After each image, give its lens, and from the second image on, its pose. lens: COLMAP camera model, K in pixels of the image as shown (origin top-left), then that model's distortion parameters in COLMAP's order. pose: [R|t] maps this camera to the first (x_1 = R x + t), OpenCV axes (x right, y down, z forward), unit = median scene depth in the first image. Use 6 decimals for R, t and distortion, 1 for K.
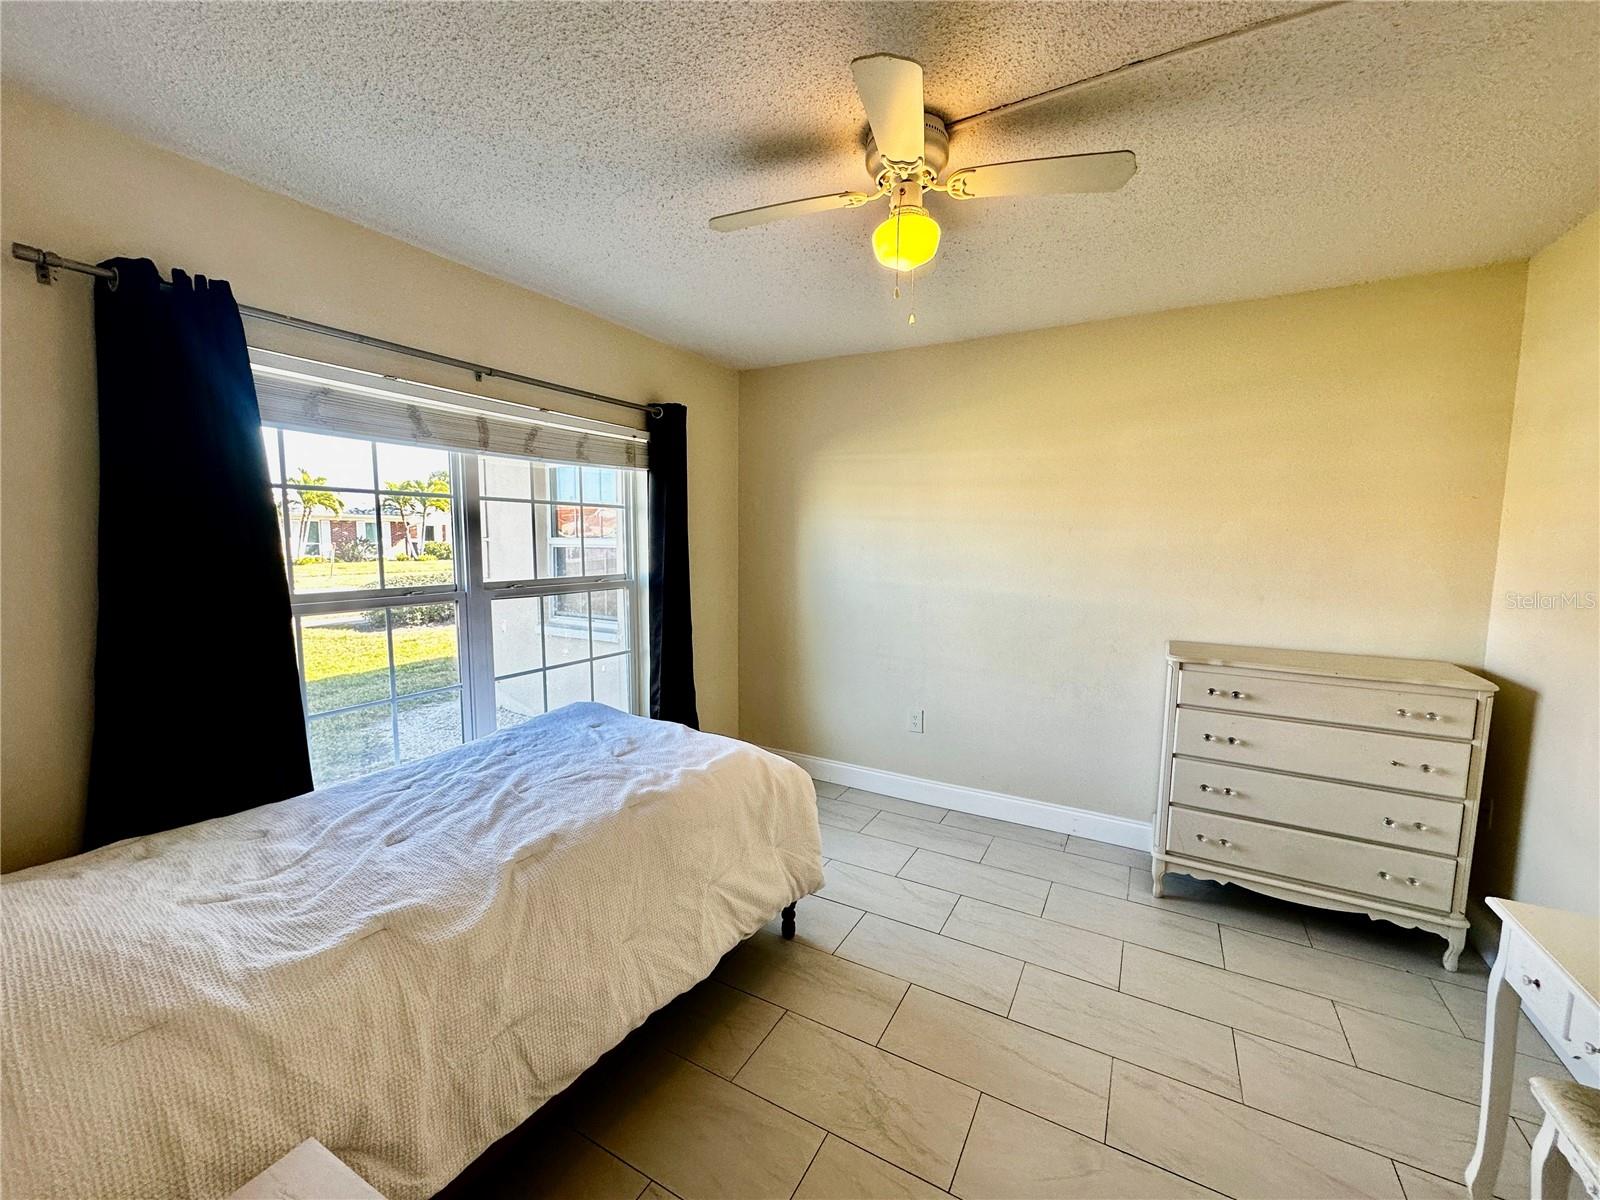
lens RADIAL K [[636.9, 0, 800.0], [0, 636.9, 600.0], [0, 0, 1]] dist [-0.002395, -0.000180]
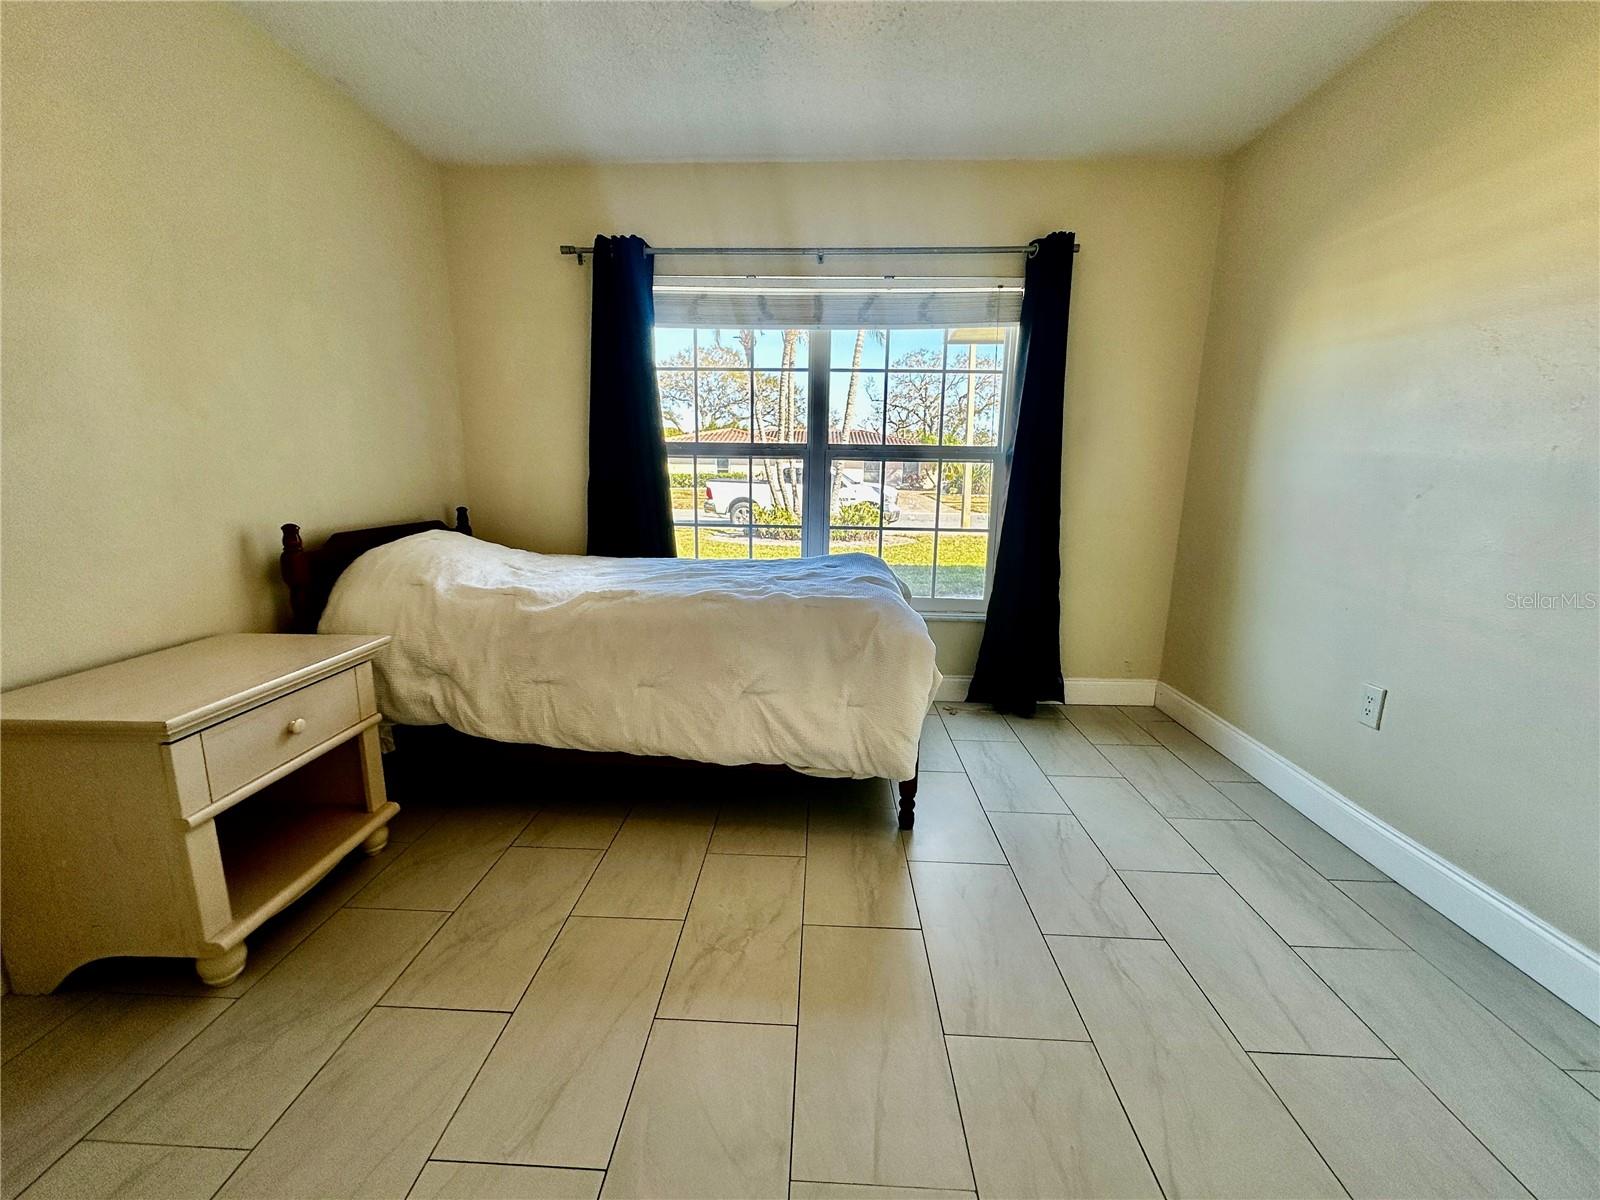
lens RADIAL K [[636.9, 0, 800.0], [0, 636.9, 600.0], [0, 0, 1]] dist [-0.002395, -0.000180]
pose [[0.454138, 0.178067, -0.872955, 0.606683], [-0.099388, 0.983833, 0.148980, 0.094372], [0.885370, 0.019104, 0.464494, 0.432129]]
